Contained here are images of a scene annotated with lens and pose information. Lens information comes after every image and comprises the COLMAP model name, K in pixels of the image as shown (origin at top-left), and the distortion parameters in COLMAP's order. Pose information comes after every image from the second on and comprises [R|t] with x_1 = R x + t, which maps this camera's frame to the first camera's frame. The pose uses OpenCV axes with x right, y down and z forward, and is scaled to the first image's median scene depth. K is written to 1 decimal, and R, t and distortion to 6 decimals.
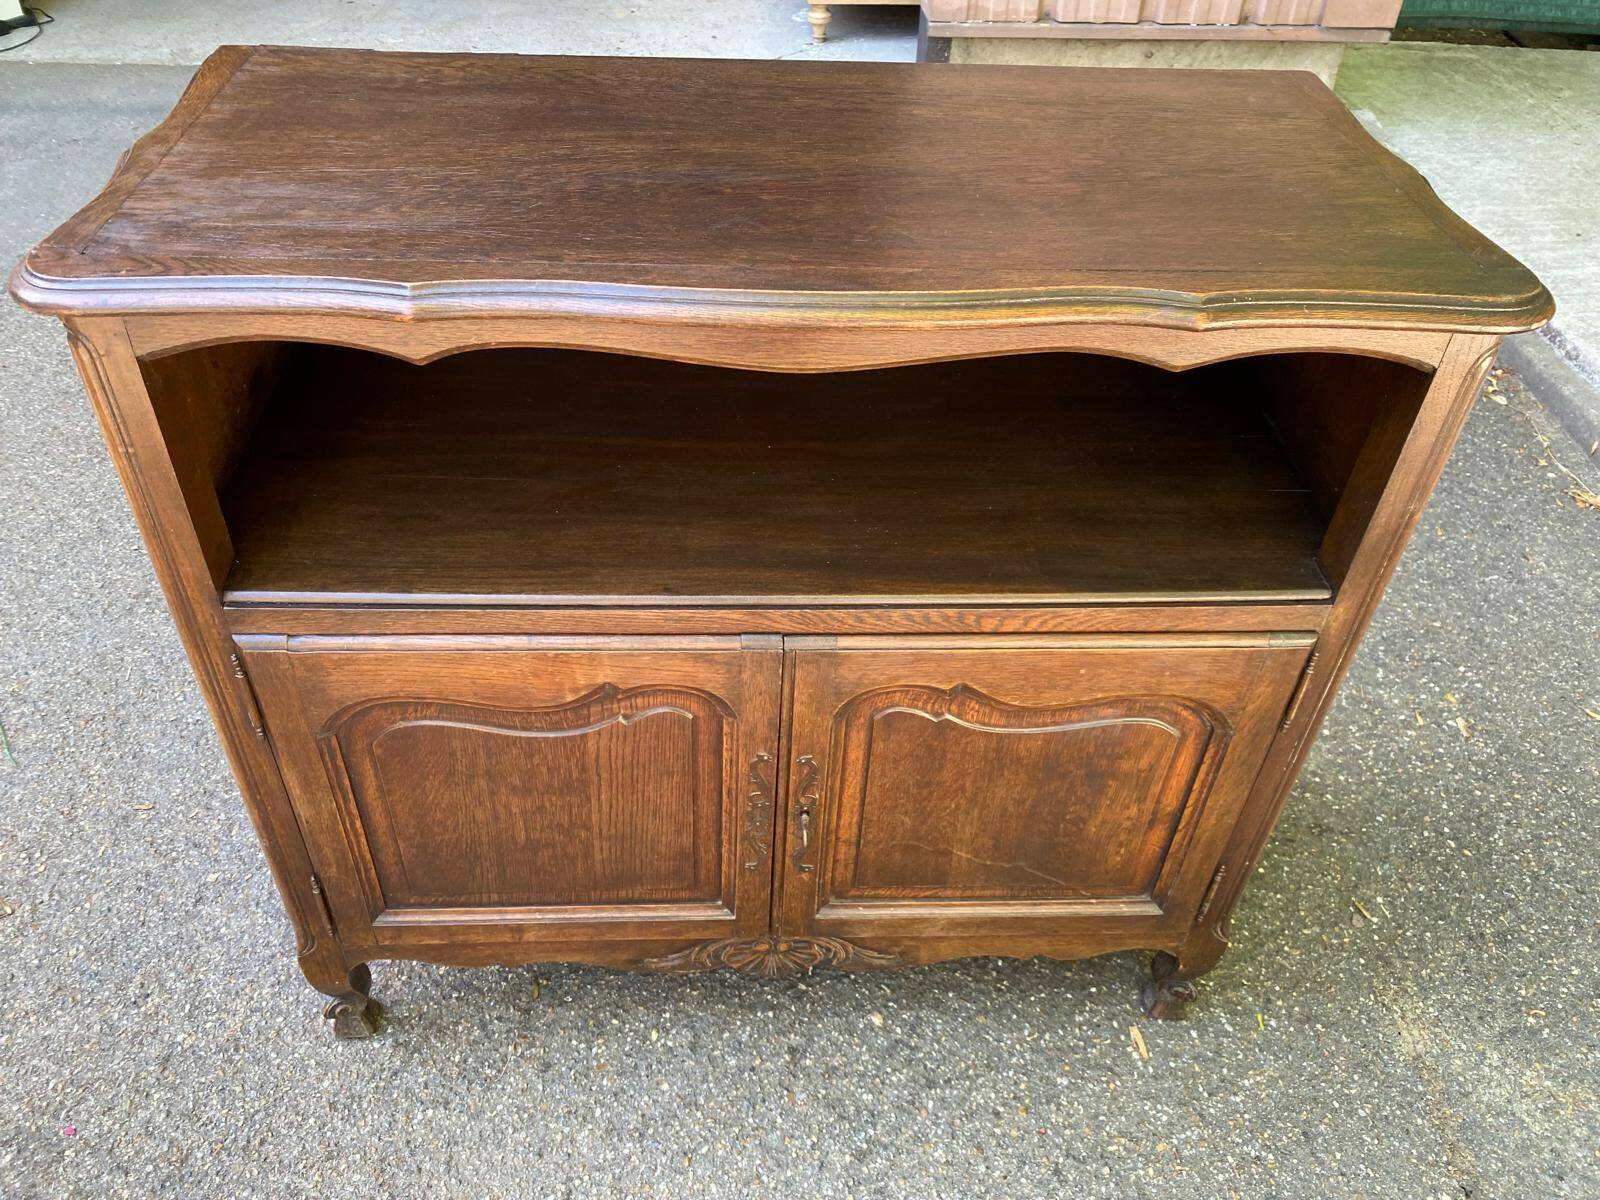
lens RADIAL K [[1228.8, 0, 771.5], [0, 1228.8, 584.8], [0, 0, 1]] dist [0.021870, -0.055238]
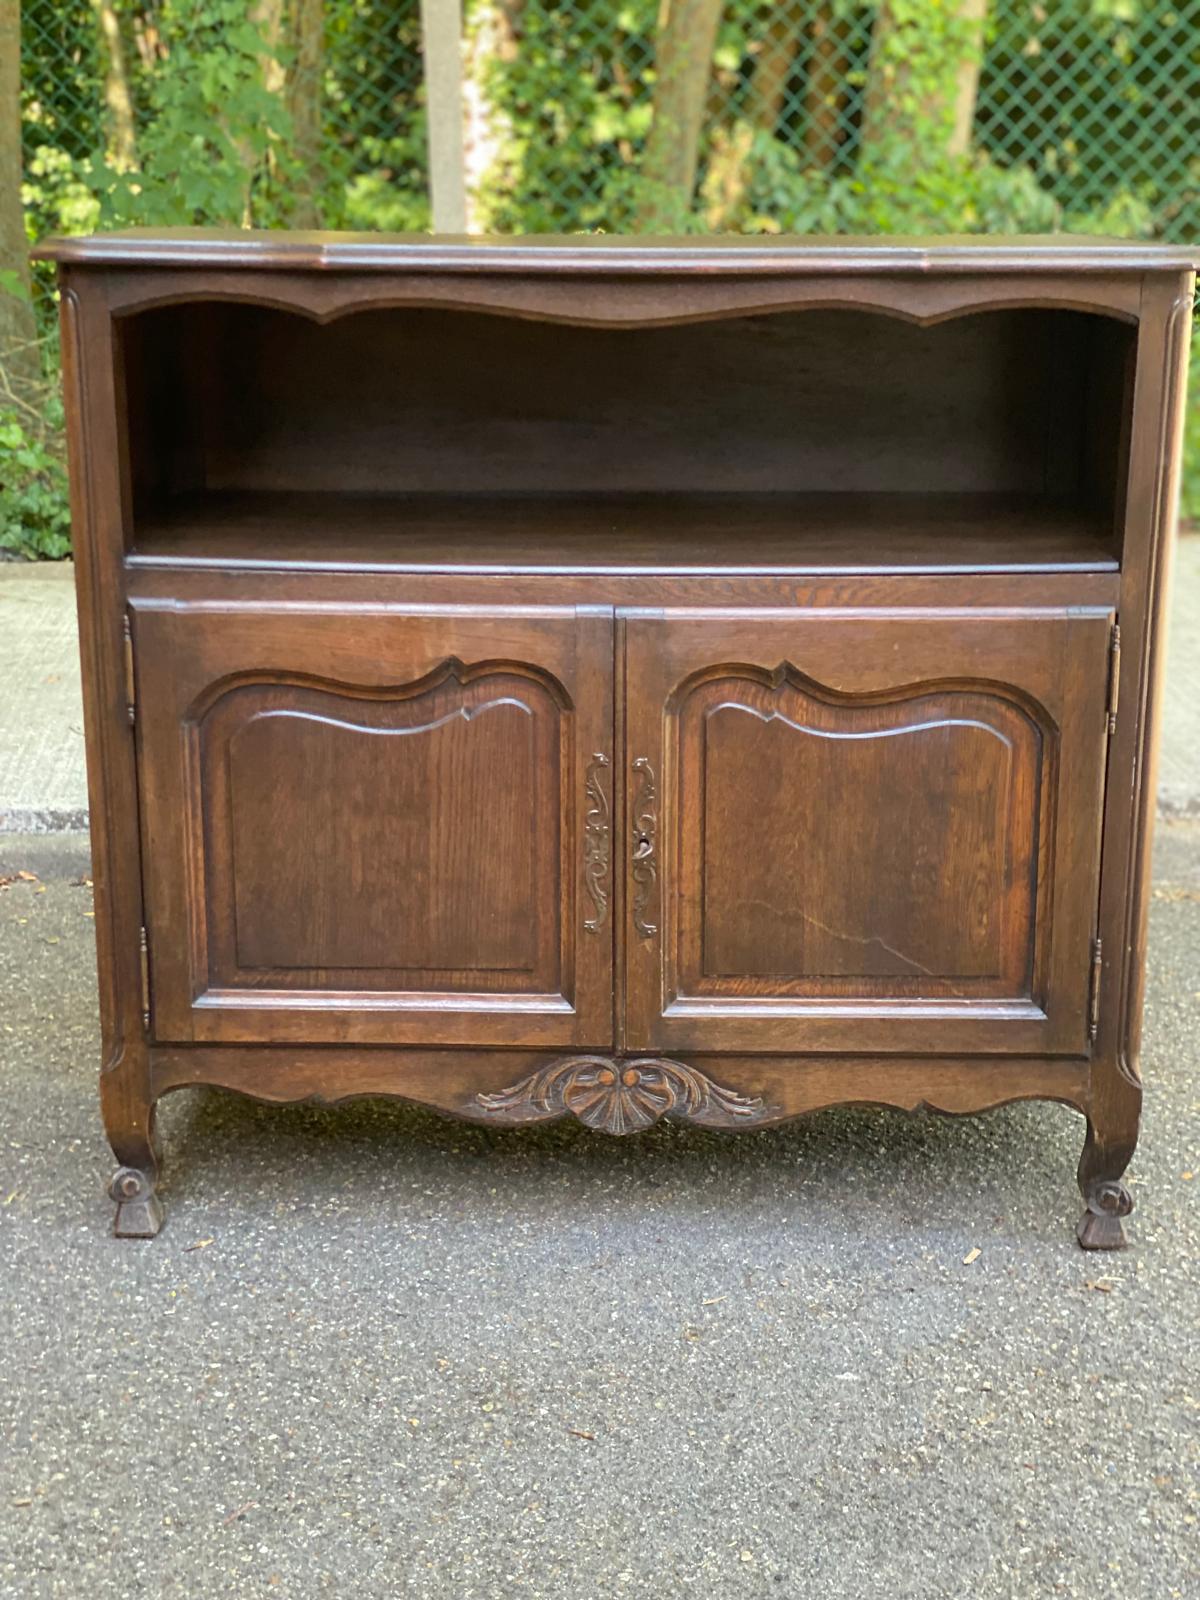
lens RADIAL K [[2384.7, 0, 572.0], [0, 2384.7, 814.0], [0, 0, 1]] dist [0.103648, 0.000000]
pose [[0.997663, -0.012485, -0.067181, 0.104725], [-0.017900, 0.901079, -0.433285, 1.058370], [0.065945, 0.433474, 0.898750, -0.787422]]
